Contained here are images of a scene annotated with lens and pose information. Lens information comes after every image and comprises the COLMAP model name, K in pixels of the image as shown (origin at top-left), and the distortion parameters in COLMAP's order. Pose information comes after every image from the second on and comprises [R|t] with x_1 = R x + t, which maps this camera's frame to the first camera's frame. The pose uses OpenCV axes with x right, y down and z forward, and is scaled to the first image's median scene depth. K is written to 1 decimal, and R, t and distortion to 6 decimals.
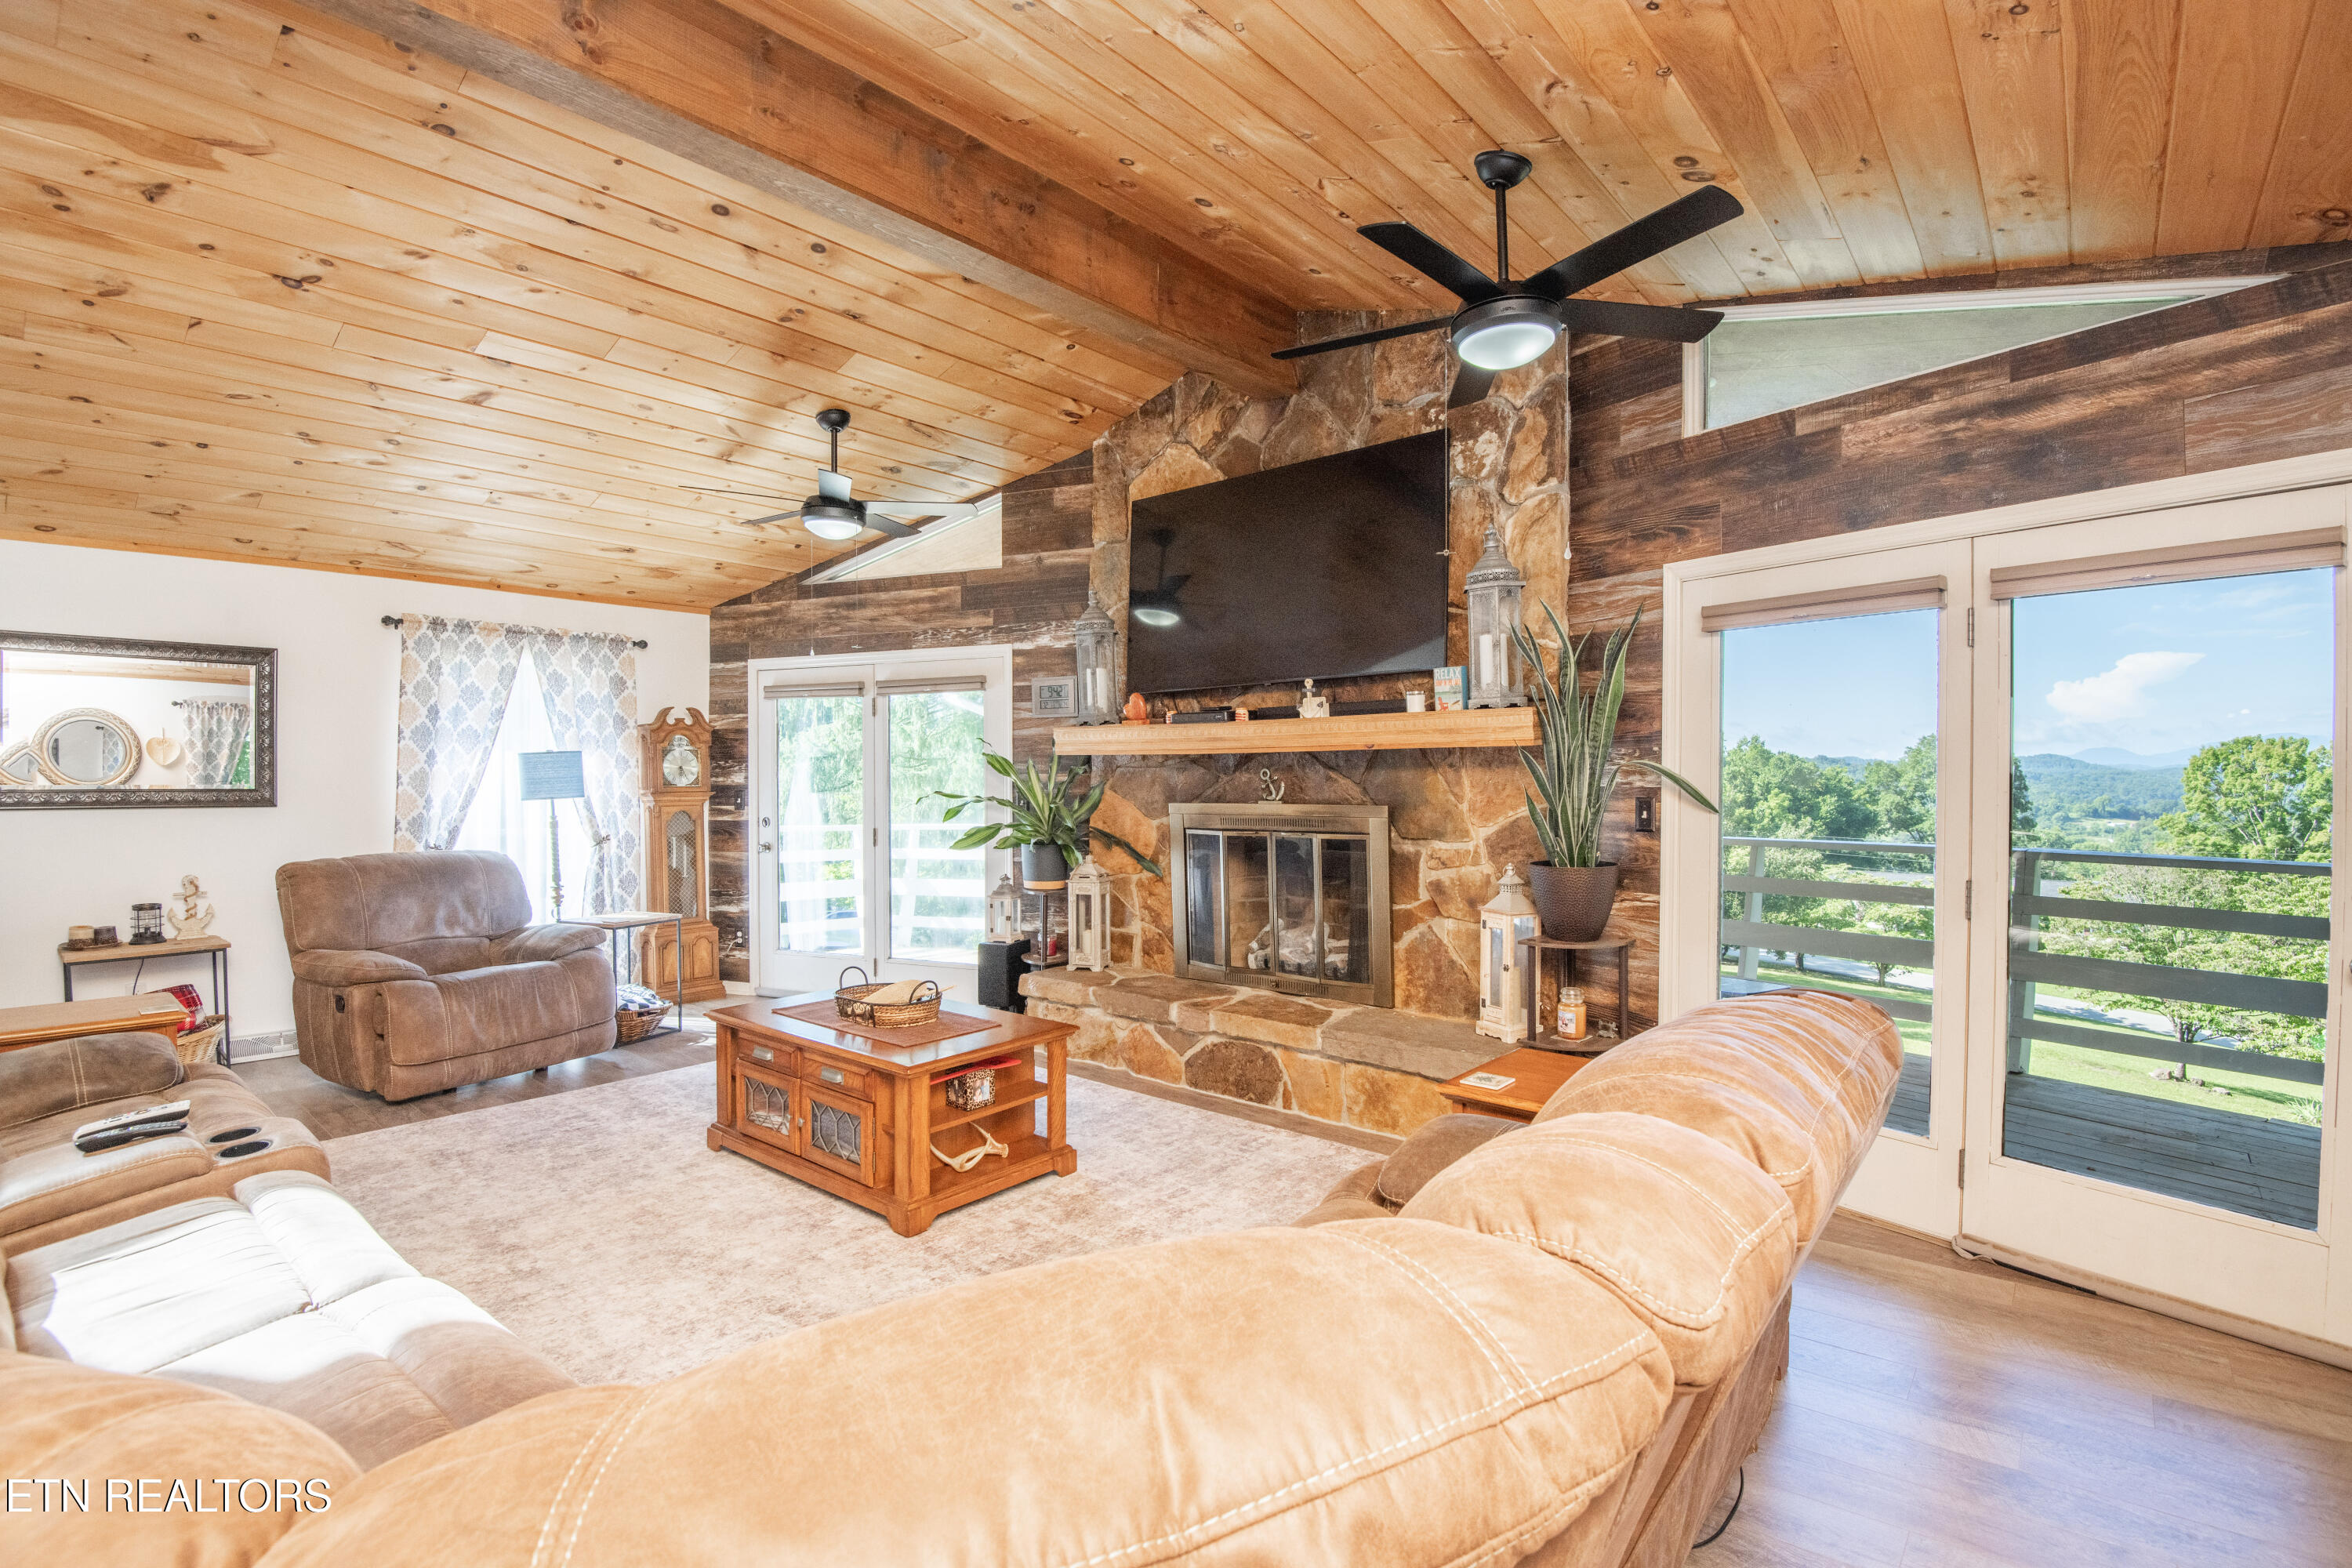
lens RADIAL K [[1092.3, 0, 1188.8], [0, 1092.3, 786.1], [0, 0, 1]] dist [-0.041236, -0.002352]
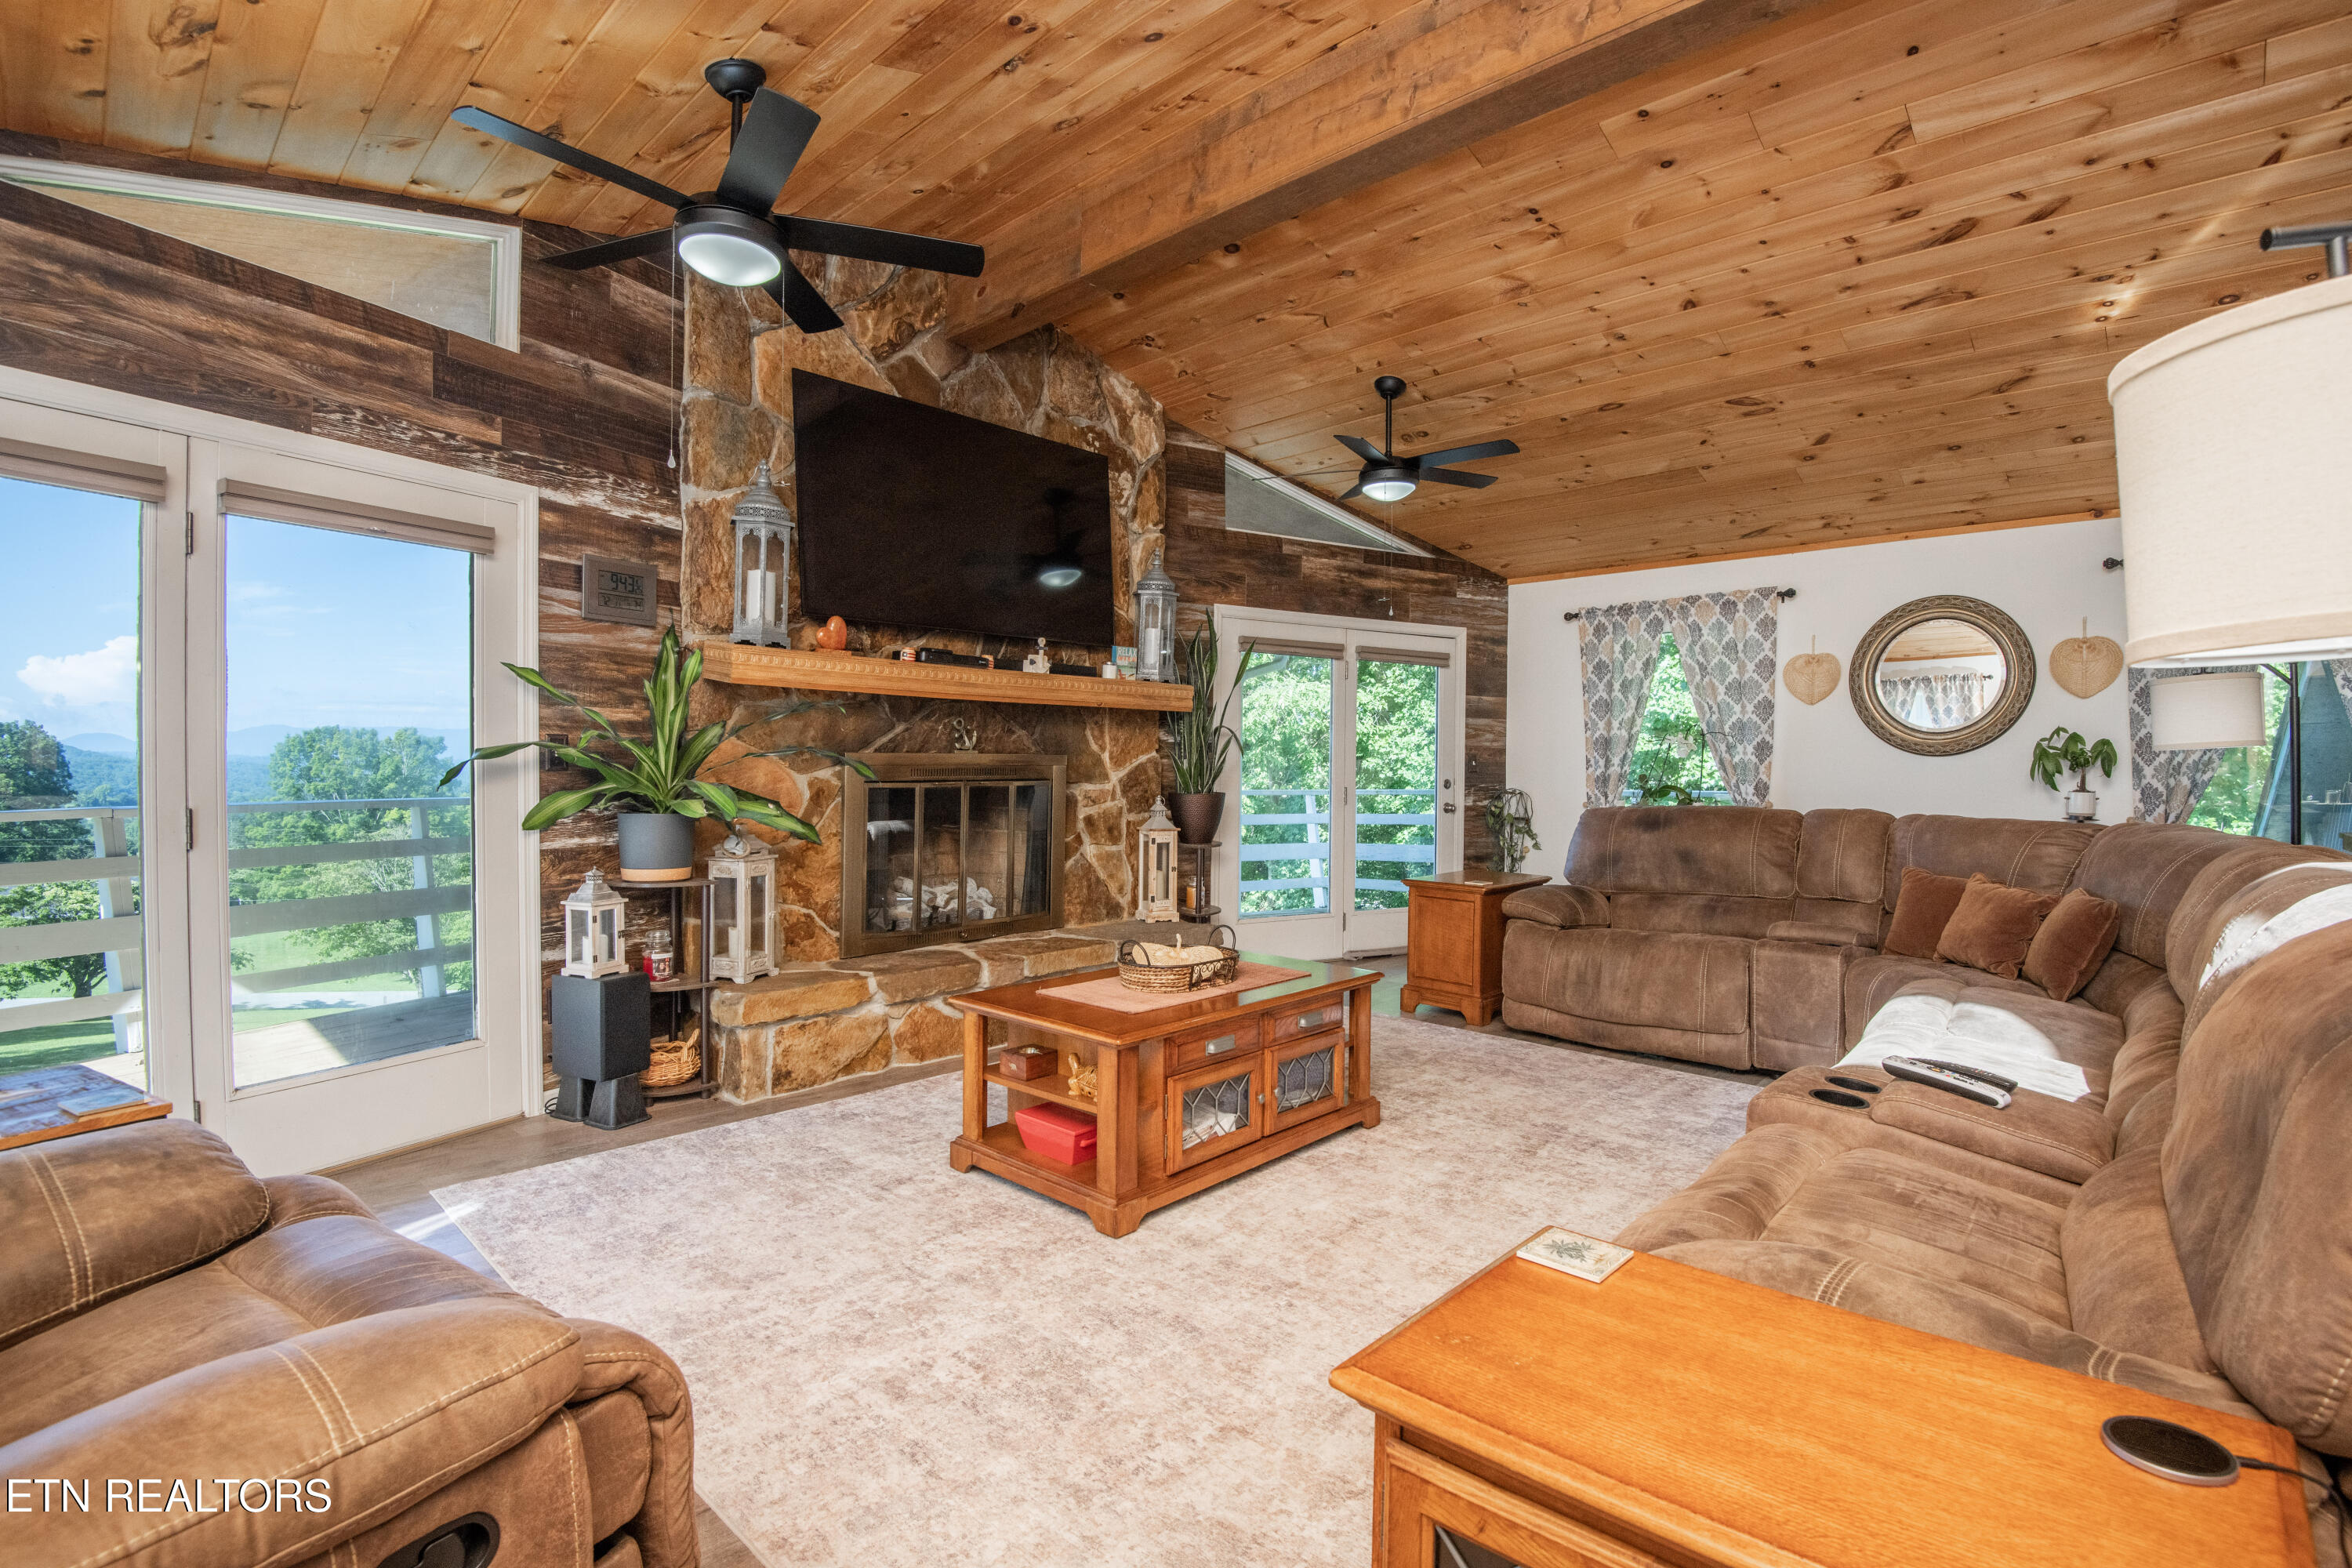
lens RADIAL K [[1092.3, 0, 1186.6], [0, 1092.3, 797.1], [0, 0, 1]] dist [-0.041236, -0.002352]
pose [[0.046438, -0.022729, 0.998663, -0.855707], [0.000901, 0.999742, 0.022712, 0.032035], [-0.998921, -0.000154, 0.046446, 0.705996]]
